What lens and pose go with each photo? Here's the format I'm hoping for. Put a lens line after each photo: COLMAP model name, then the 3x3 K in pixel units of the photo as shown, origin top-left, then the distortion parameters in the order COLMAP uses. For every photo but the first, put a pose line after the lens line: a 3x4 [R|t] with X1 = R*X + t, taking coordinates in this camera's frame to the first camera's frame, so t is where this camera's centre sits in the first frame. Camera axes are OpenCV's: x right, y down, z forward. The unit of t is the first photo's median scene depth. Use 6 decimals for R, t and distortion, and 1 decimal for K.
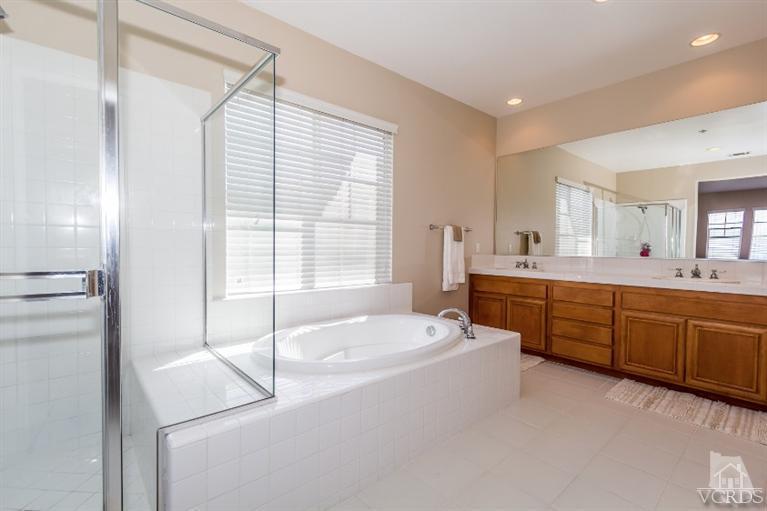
lens RADIAL K [[350.2, 0, 380.8], [0, 350.2, 257.0], [0, 0, 1]] dist [0.003137, -0.002483]
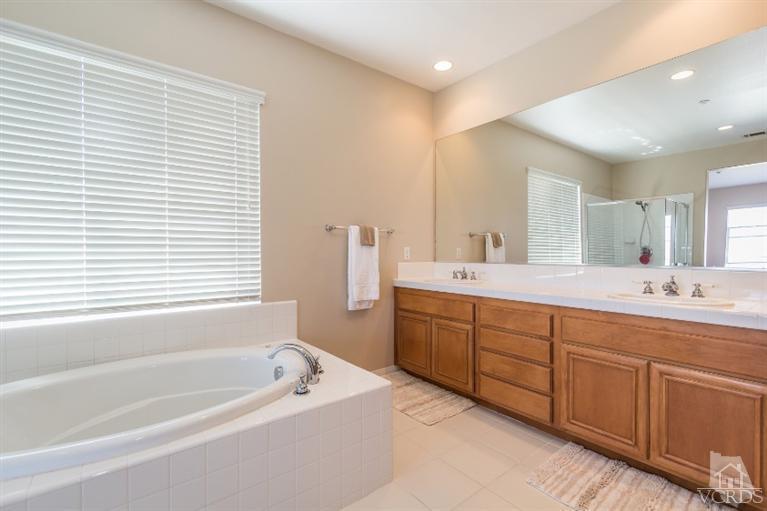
lens RADIAL K [[350.2, 0, 383.5], [0, 350.2, 256.9], [0, 0, 1]] dist [0.003137, -0.002483]
pose [[0.999204, -0.009226, -0.038809, 0.358791], [0.008493, 0.999783, -0.019009, -0.005989], [0.038976, 0.018665, 0.999066, 0.291259]]
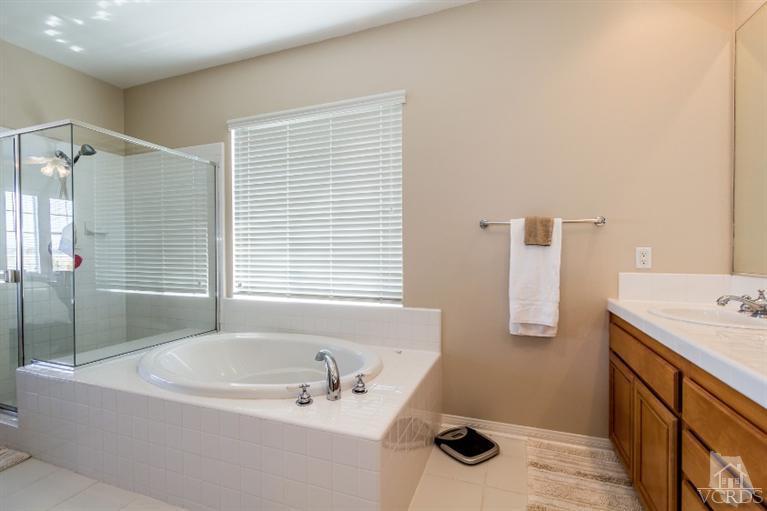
lens RADIAL K [[350.2, 0, 379.7], [0, 350.2, 255.8], [0, 0, 1]] dist [0.003137, -0.002483]
pose [[0.483766, -0.000693, -0.875197, 0.720241], [-0.020796, 0.999708, -0.012286, -0.022141], [0.874950, 0.024144, 0.483610, 0.670917]]
